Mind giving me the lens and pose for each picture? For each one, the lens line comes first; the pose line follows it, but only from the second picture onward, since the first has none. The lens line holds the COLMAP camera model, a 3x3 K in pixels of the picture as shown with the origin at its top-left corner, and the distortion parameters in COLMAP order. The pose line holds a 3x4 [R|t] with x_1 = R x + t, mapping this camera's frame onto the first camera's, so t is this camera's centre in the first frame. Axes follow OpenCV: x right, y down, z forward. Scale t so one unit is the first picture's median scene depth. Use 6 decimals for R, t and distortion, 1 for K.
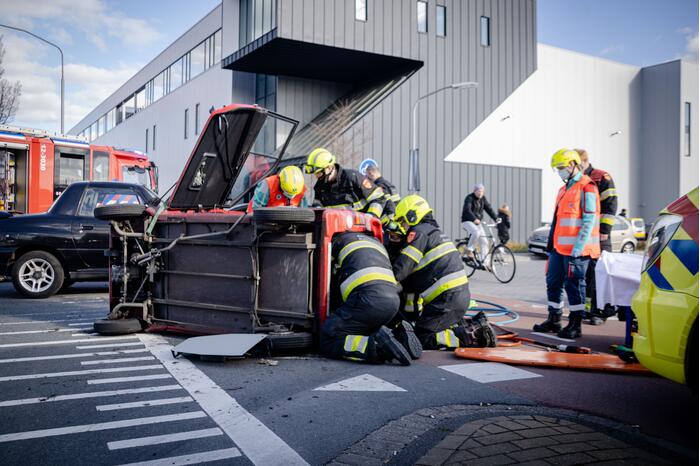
lens RADIAL K [[659.8, 0, 350.0], [0, 659.8, 233.0], [0, 0, 1]] dist [-0.143611, 0.179397]
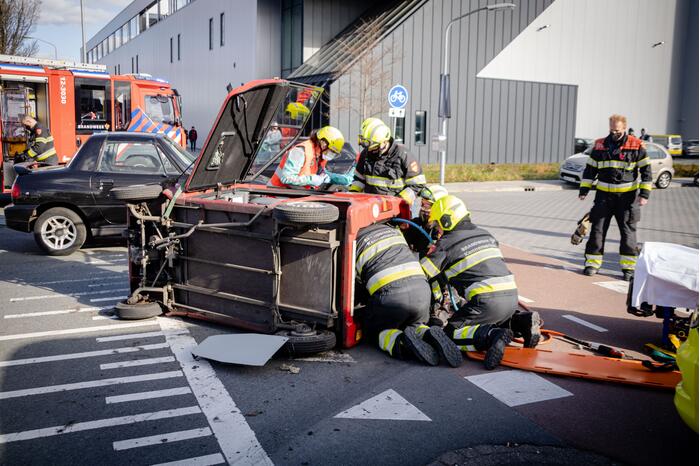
lens RADIAL K [[659.8, 0, 350.0], [0, 659.8, 233.0], [0, 0, 1]] dist [-0.143611, 0.179397]
pose [[0.999070, 0.013329, -0.040995, 0.001413], [-0.007225, 0.989320, 0.145578, -0.111146], [0.042497, -0.145146, 0.988497, 0.052510]]
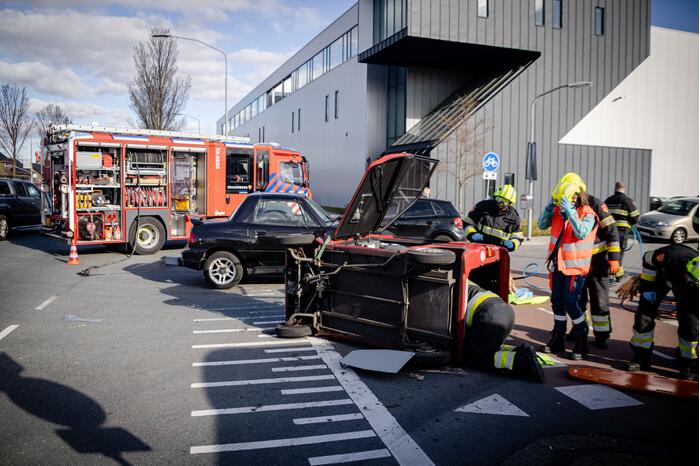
lens RADIAL K [[586.5, 0, 350.0], [0, 586.5, 233.0], [0, 0, 1]] dist [-0.153103, 0.110461]
pose [[0.980068, 0.018822, -0.197767, -0.026287], [-0.005790, 0.997785, 0.066270, -0.116034], [0.198576, -0.063804, 0.978006, -0.076494]]
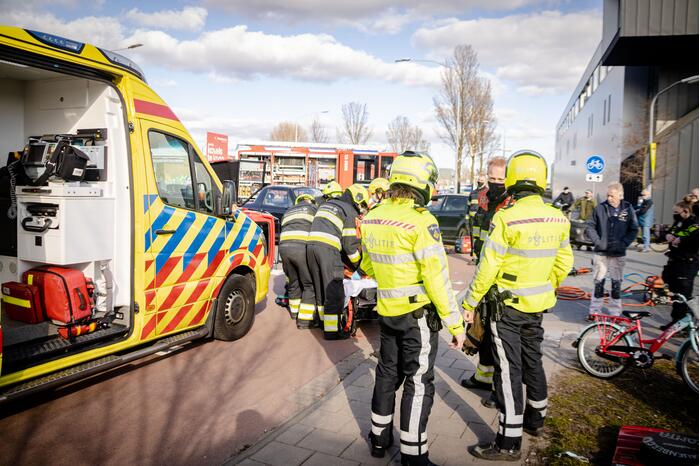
lens RADIAL K [[655.8, 0, 350.0], [0, 655.8, 233.0], [0, 0, 1]] dist [-0.146899, 0.172957]
pose [[0.669600, 0.058901, -0.740382, 1.745314], [-0.032905, 0.998224, 0.049654, -0.053019], [0.741992, -0.008886, 0.670349, -0.219947]]
